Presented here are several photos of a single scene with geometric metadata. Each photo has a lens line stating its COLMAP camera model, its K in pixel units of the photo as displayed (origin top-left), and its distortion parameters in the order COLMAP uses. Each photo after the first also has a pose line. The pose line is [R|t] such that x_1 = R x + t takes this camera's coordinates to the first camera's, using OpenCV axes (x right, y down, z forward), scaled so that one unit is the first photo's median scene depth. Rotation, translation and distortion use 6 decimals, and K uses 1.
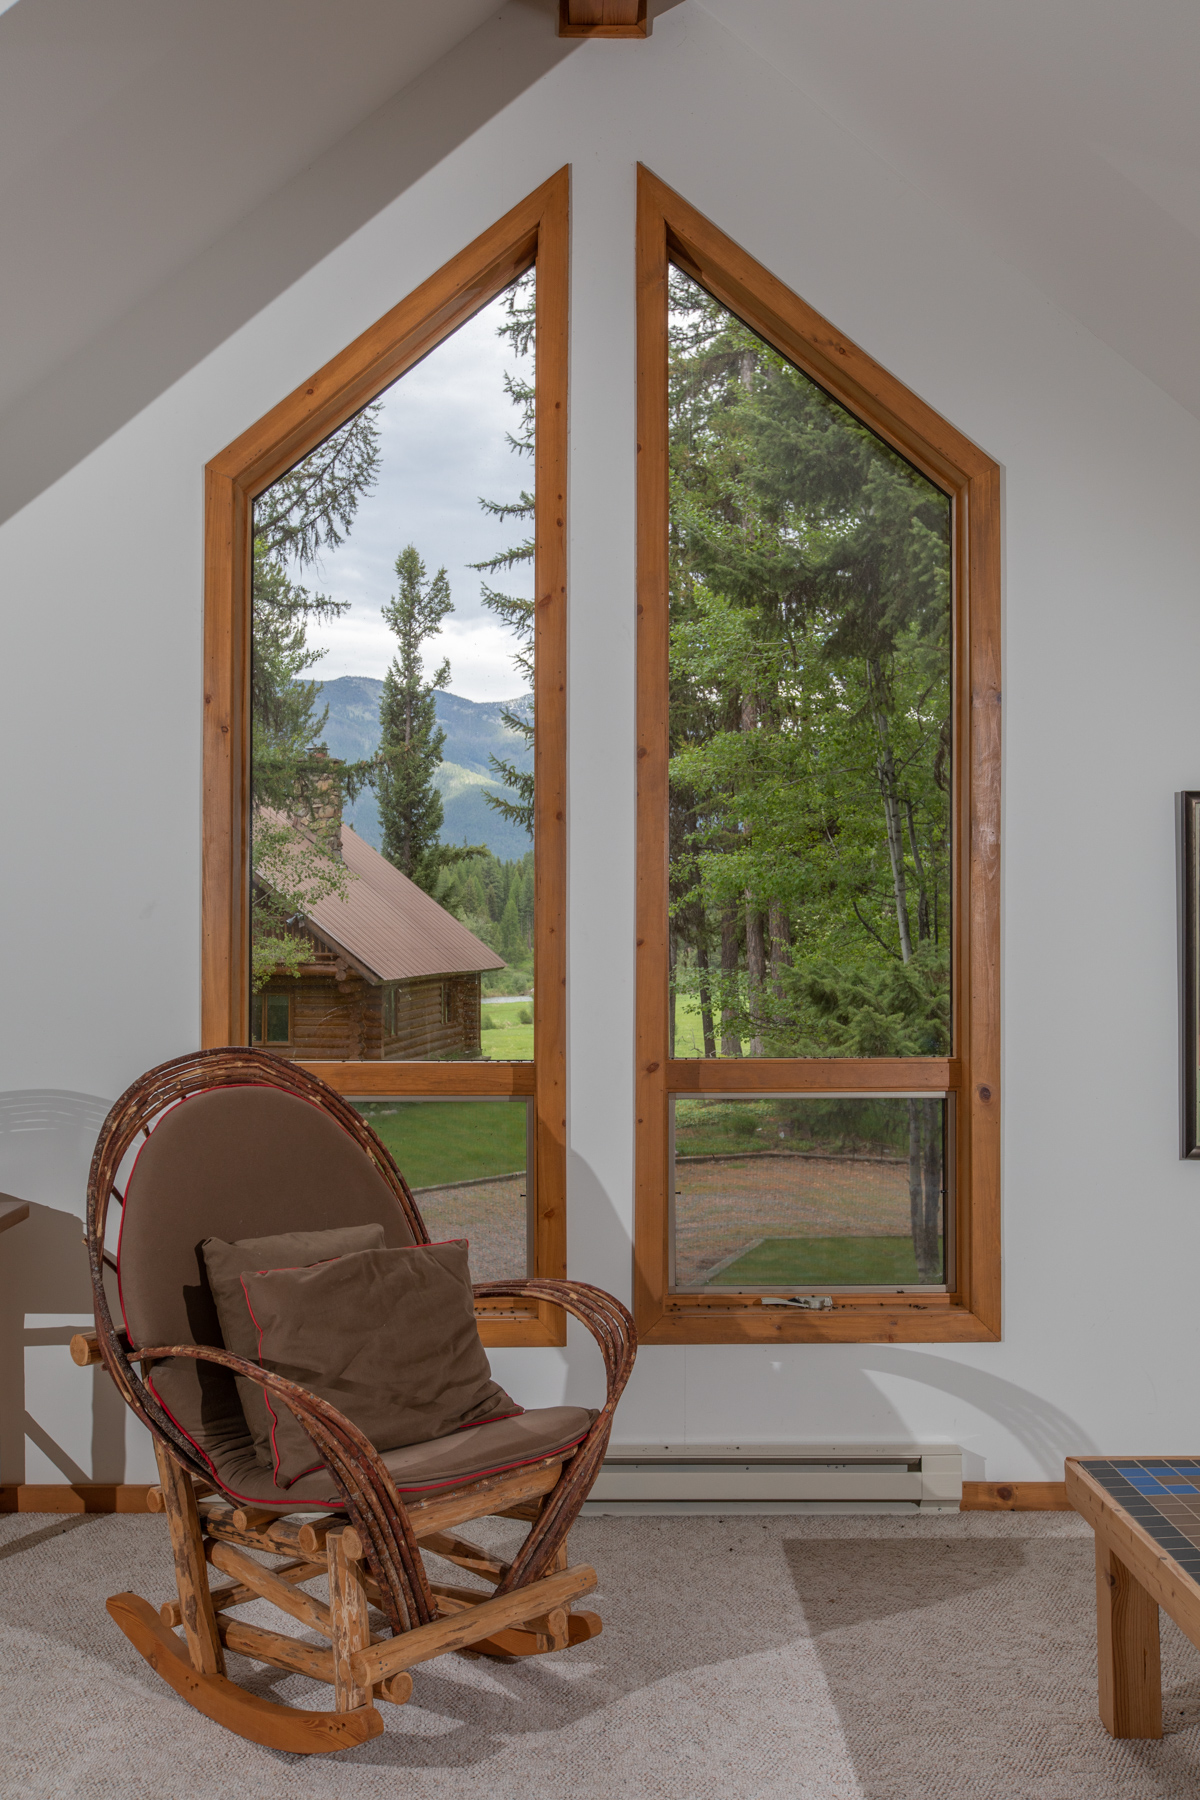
lens RADIAL K [[1779.9, 0, 600.0], [0, 1779.9, 900.0], [0, 0, 1]] dist [-0.025410, 0.013884]
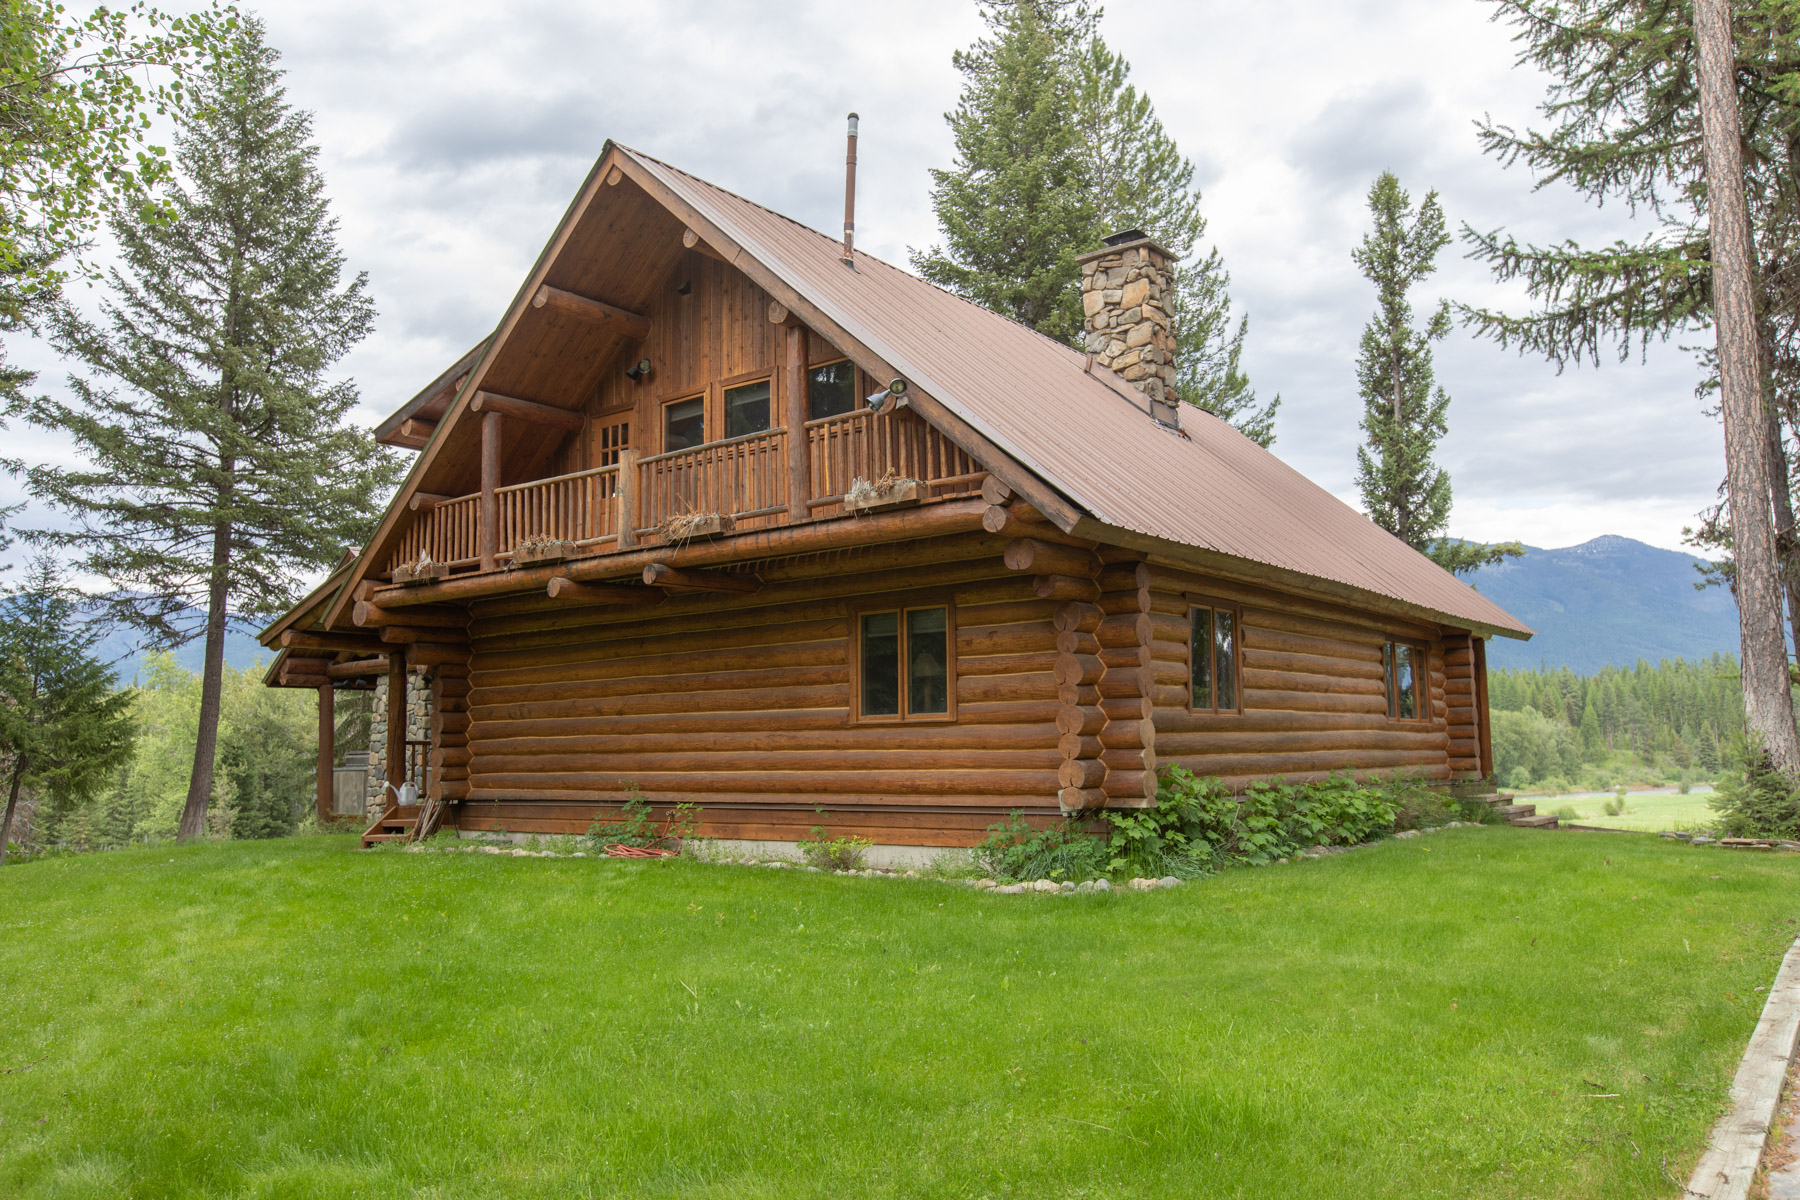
lens RADIAL K [[1392.7, 0, 892.7], [0, 1392.7, 598.7], [0, 0, 1]] dist [0.017232, -0.028953]
pose [[0.871203, -0.072606, -0.485524, -0.009675], [0.030062, 0.995037, -0.094857, 0.043748], [0.490001, 0.068044, 0.869062, 0.363042]]
